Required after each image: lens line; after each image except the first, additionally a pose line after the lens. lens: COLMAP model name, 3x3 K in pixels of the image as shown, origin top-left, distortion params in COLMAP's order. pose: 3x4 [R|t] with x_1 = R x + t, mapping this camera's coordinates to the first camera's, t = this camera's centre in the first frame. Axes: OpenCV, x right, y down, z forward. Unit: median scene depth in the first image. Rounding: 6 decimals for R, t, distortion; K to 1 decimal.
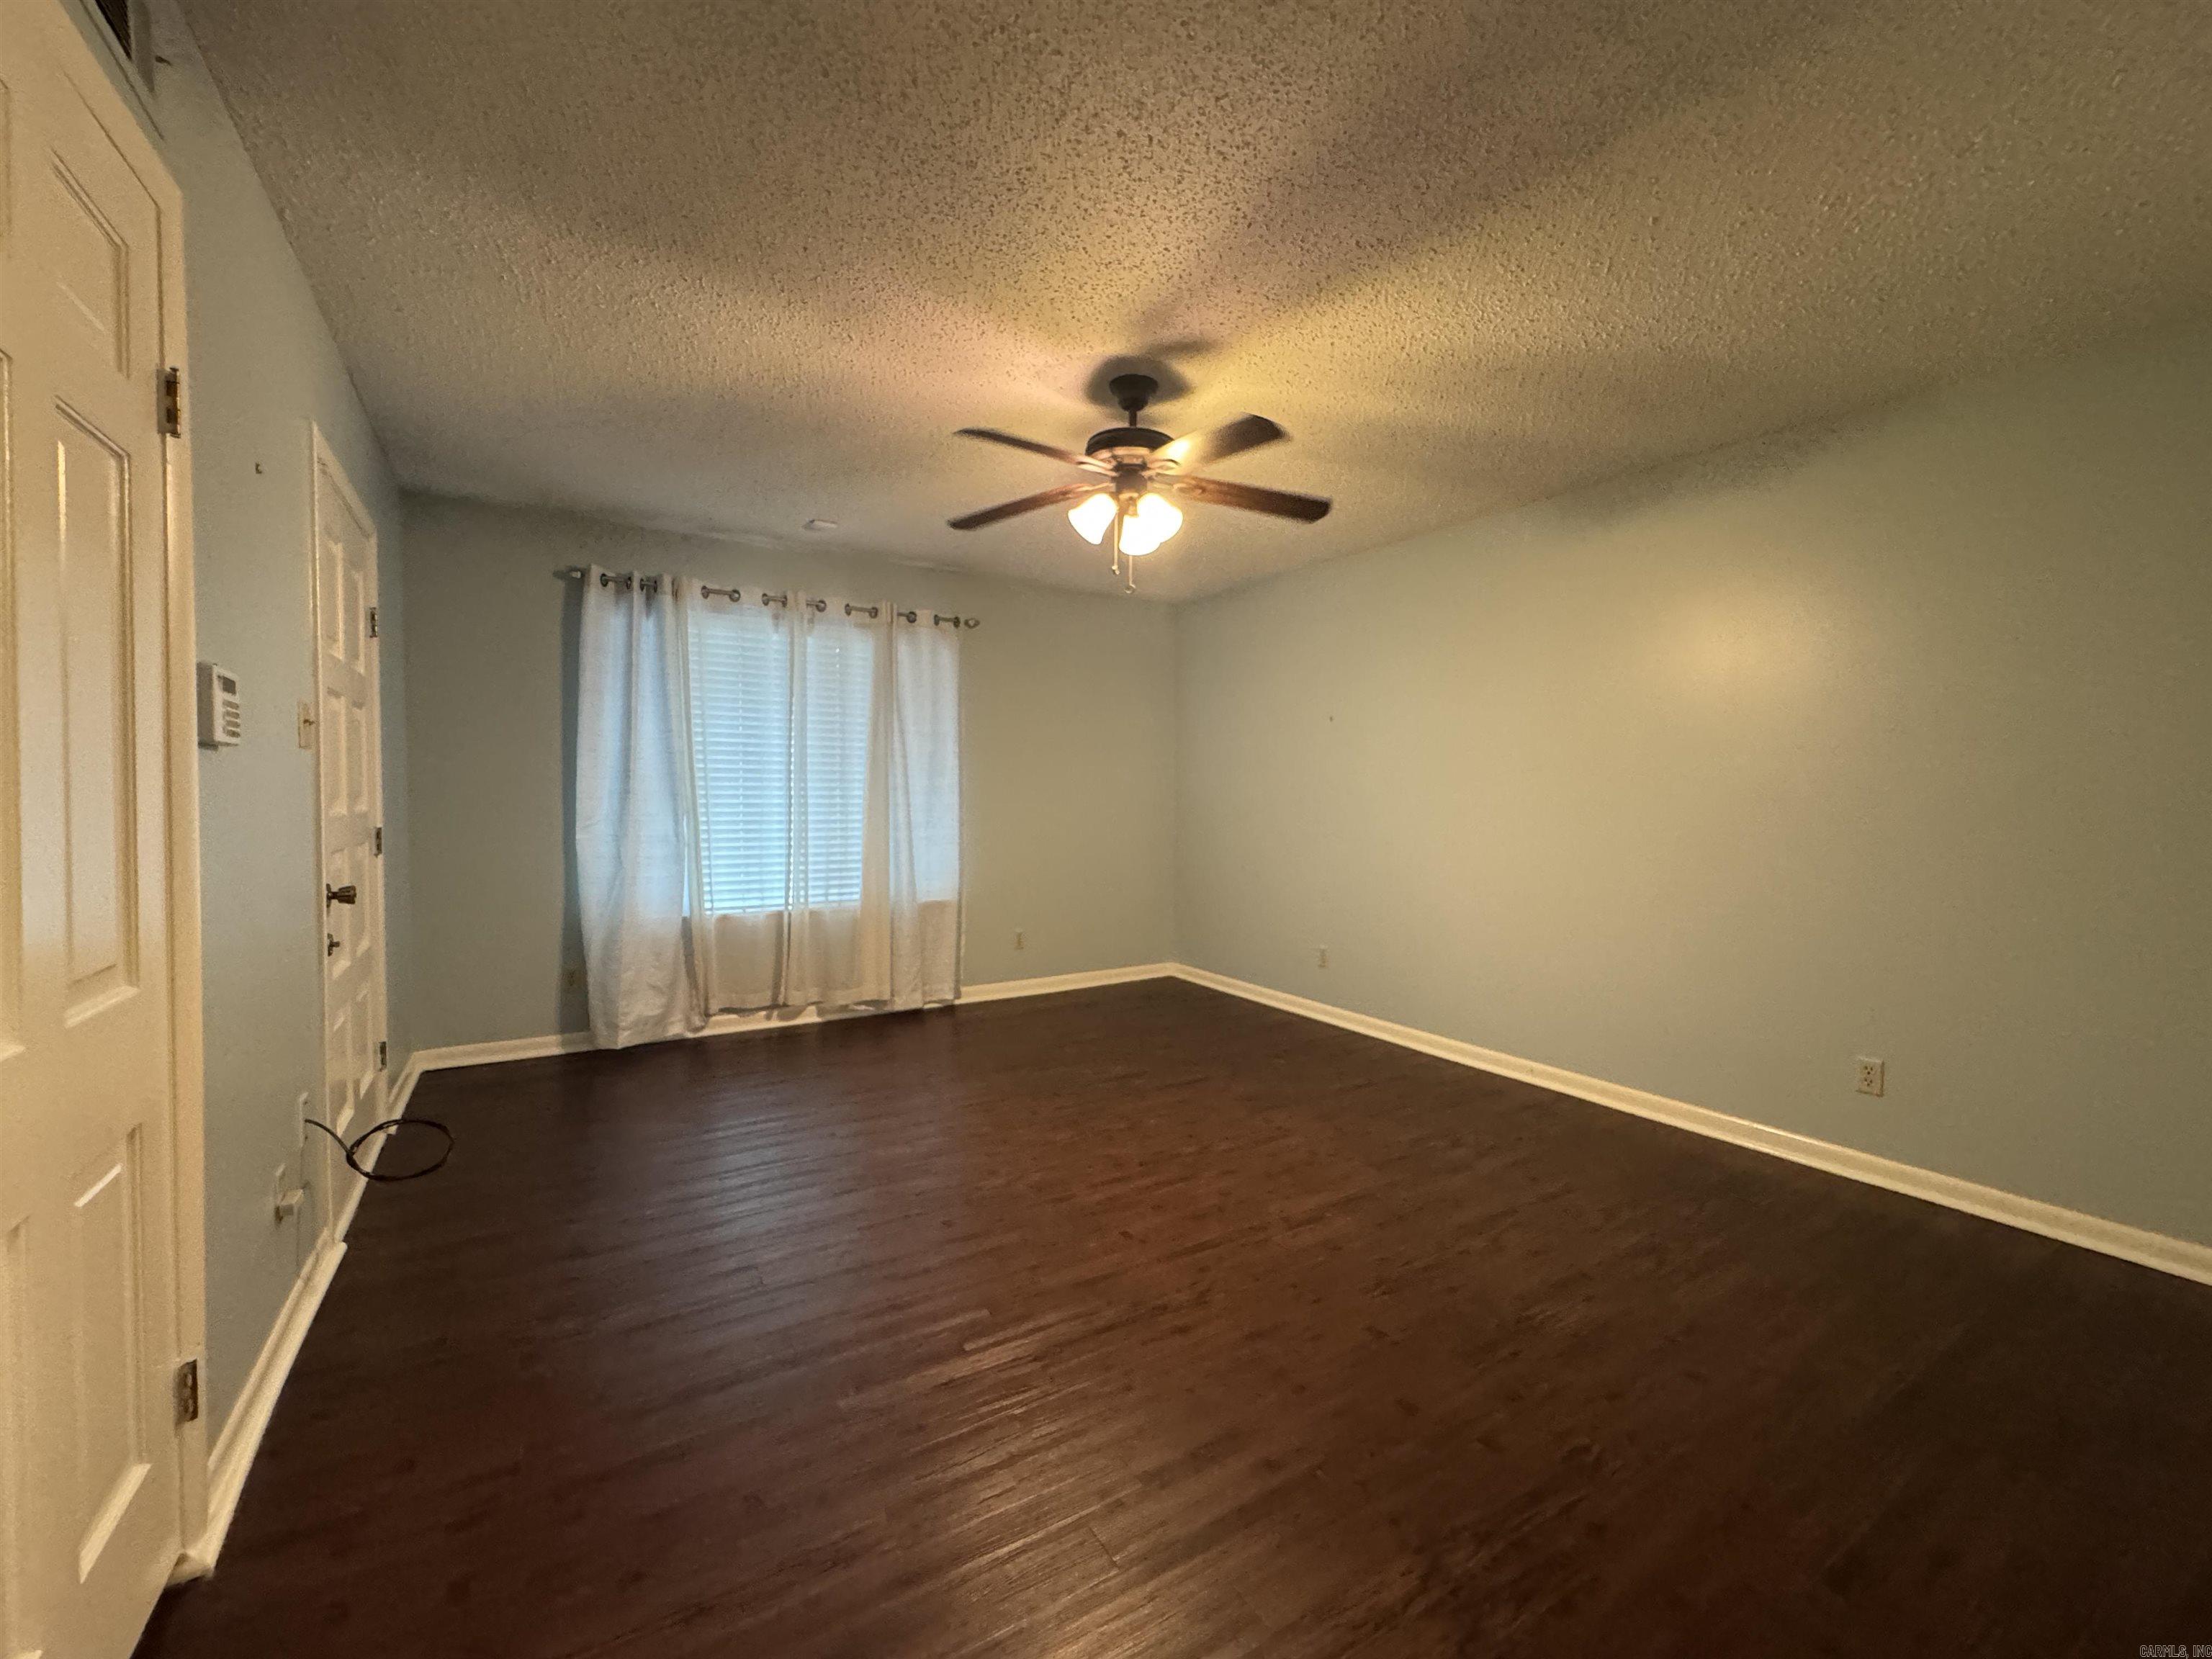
lens RADIAL K [[883.9, 0, 1114.6], [0, 883.9, 820.1], [0, 0, 1]] dist [-0.003981, 0.000149]
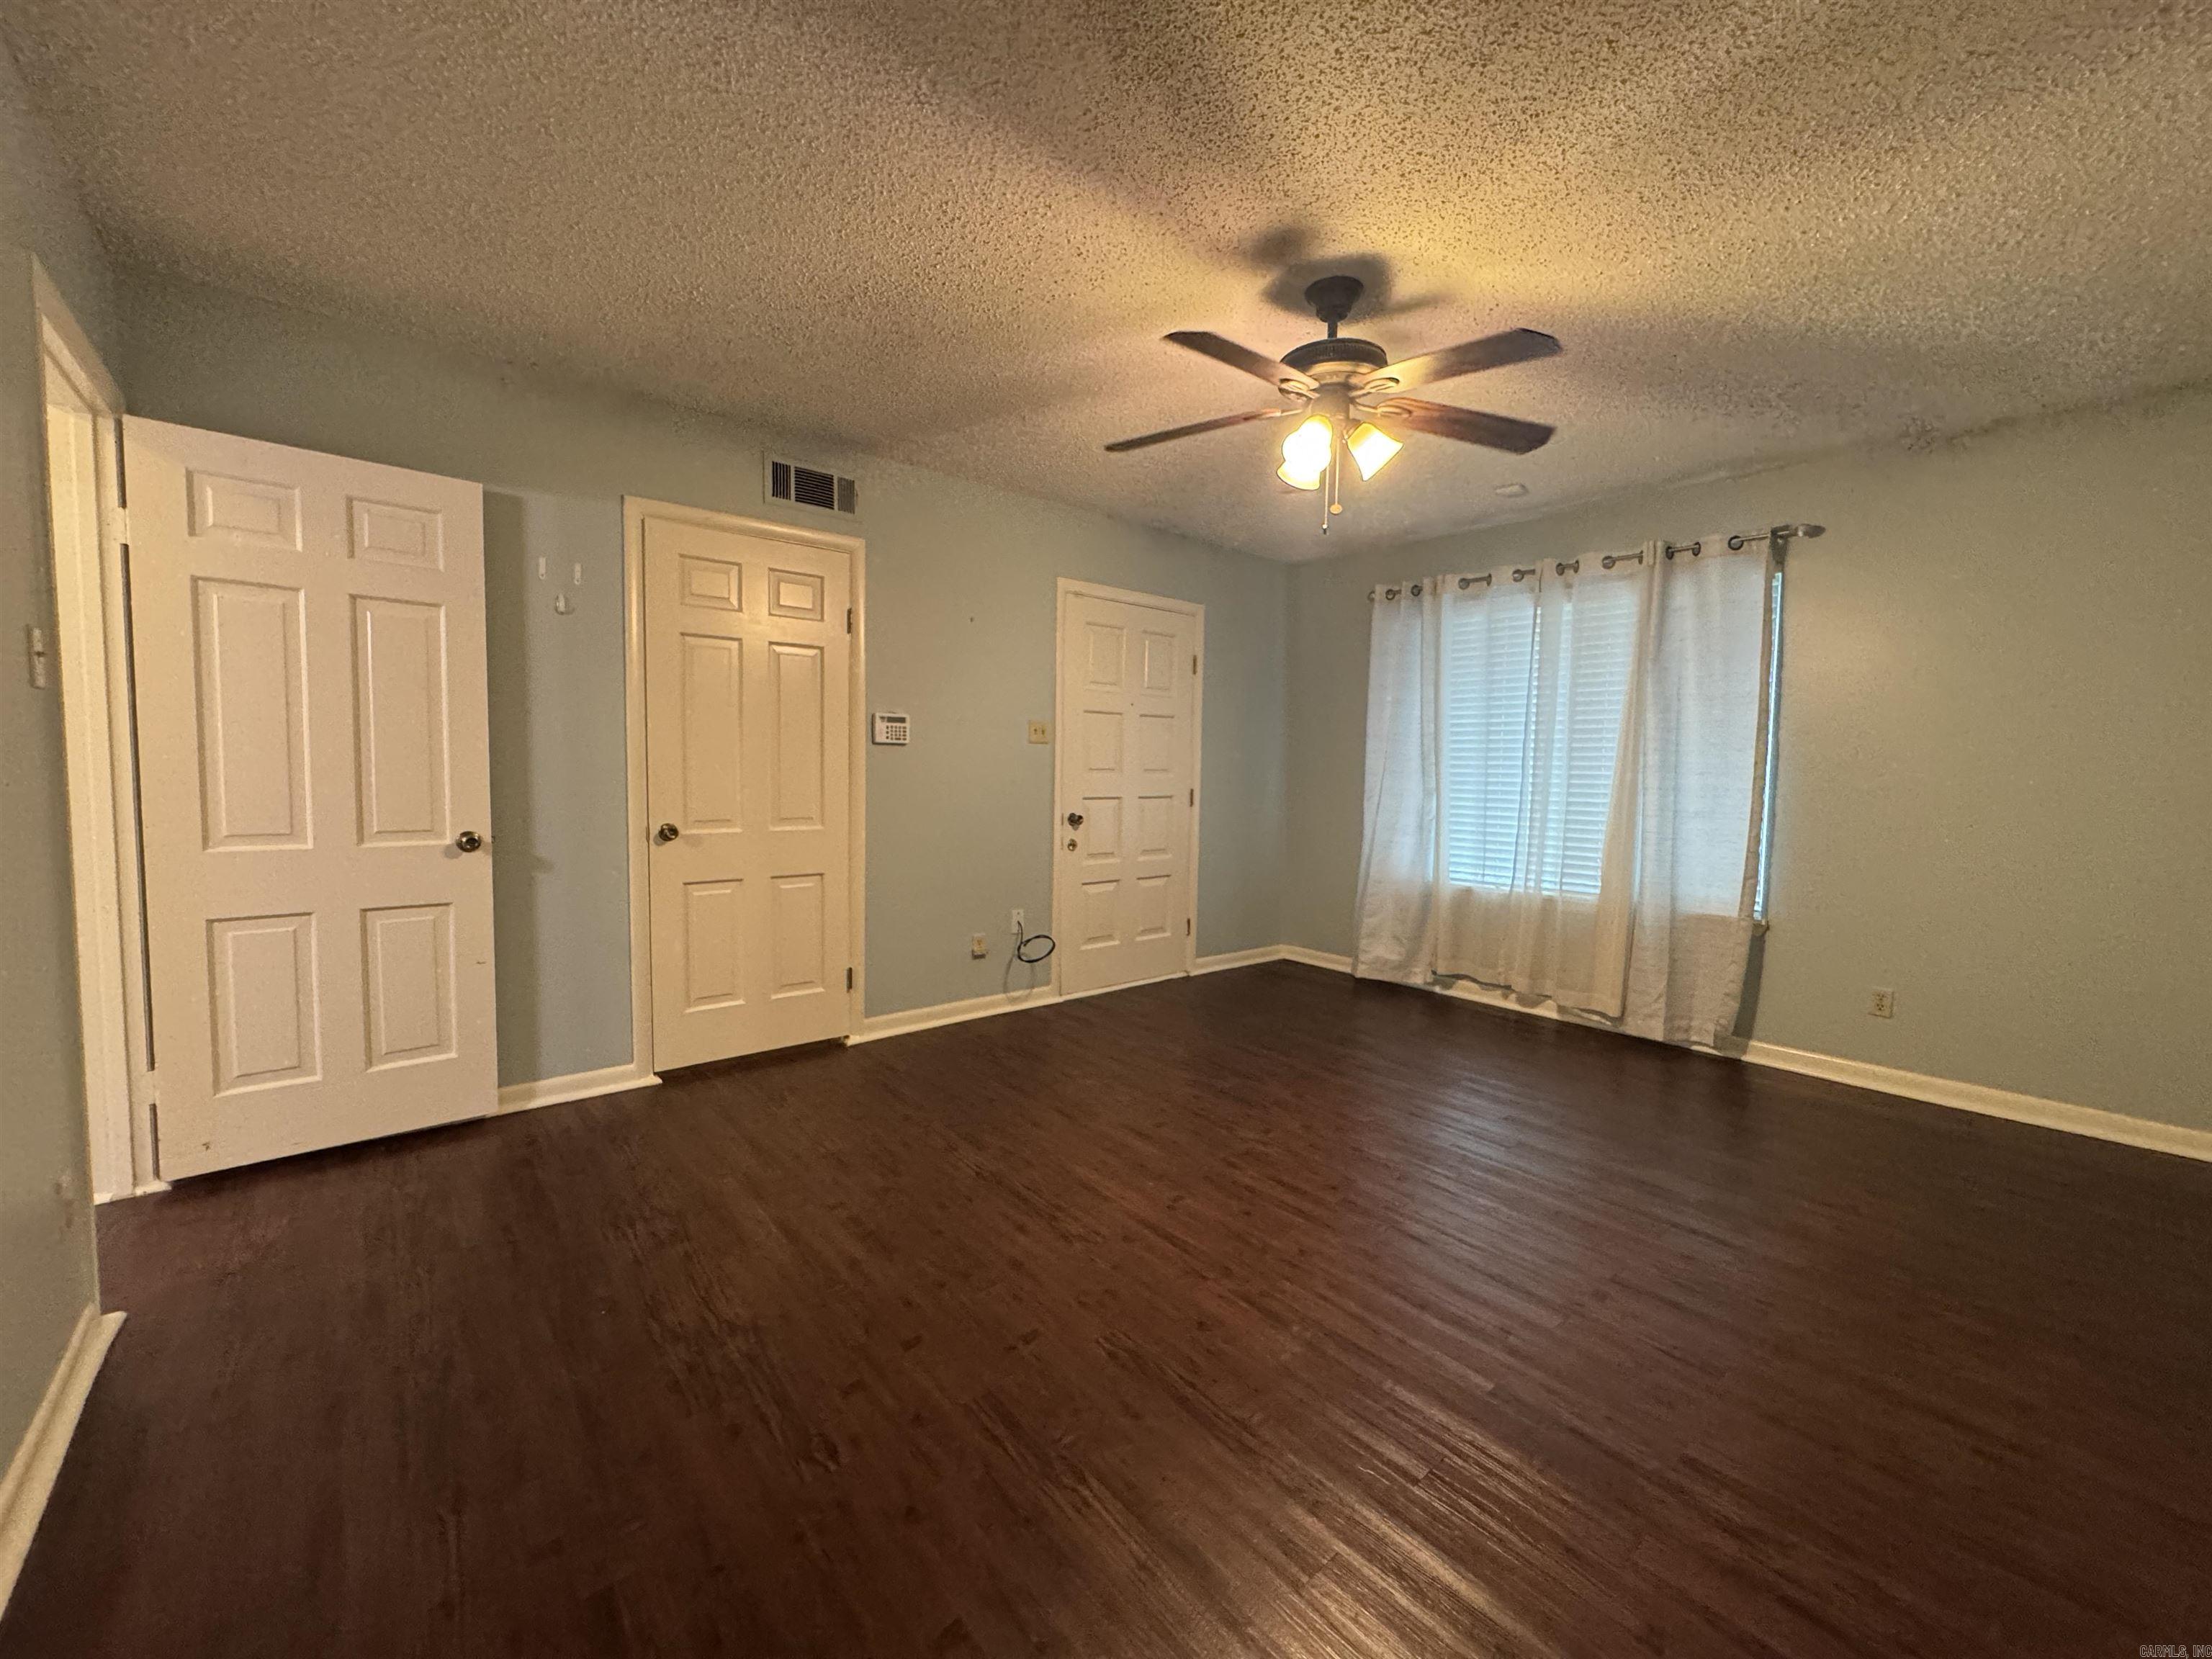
lens RADIAL K [[883.9, 0, 1104.5], [0, 883.9, 822.3], [0, 0, 1]] dist [-0.003981, 0.000149]
pose [[0.141235, 0.059987, -0.988157, 0.559428], [-0.045137, 0.997515, 0.054104, -0.007526], [0.988947, 0.036961, 0.143591, 0.432032]]
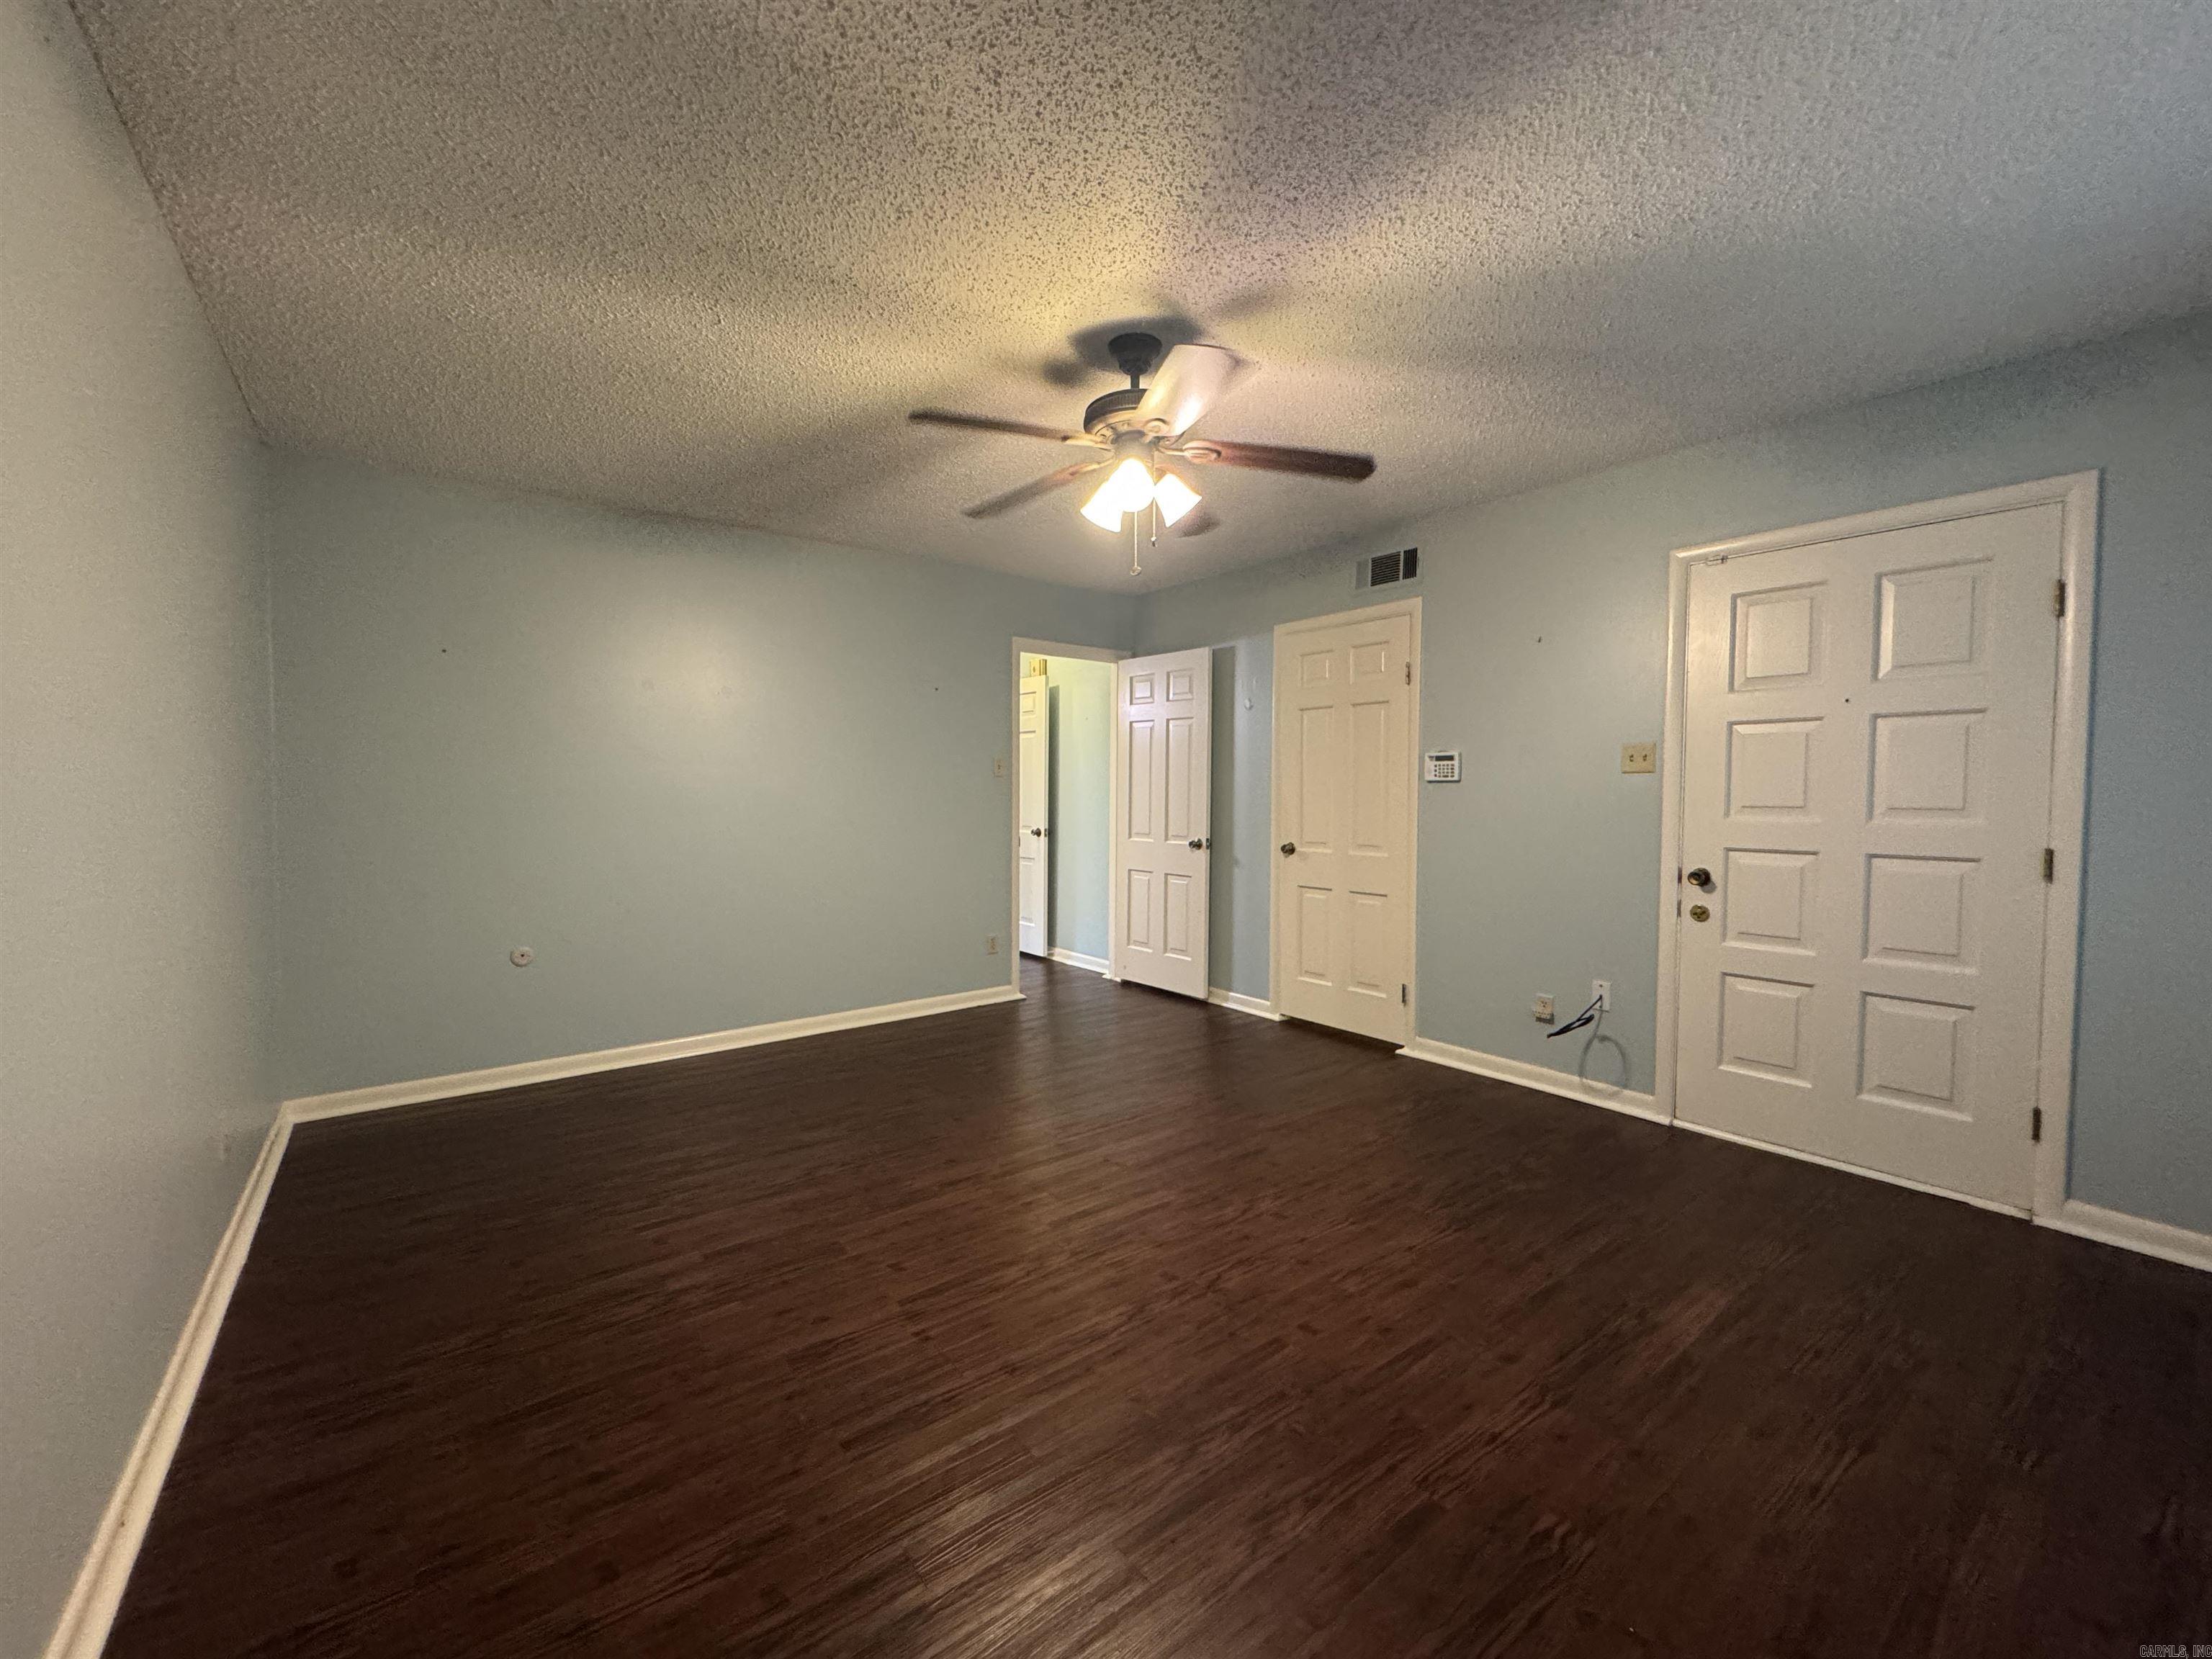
lens RADIAL K [[883.9, 0, 1150.2], [0, 883.9, 840.5], [0, 0, 1]] dist [-0.003981, 0.000149]
pose [[-0.991537, -0.015904, -0.128845, 0.075463], [-0.025322, 0.997098, 0.071791, -0.025095], [0.127330, 0.074446, -0.989063, 1.219217]]
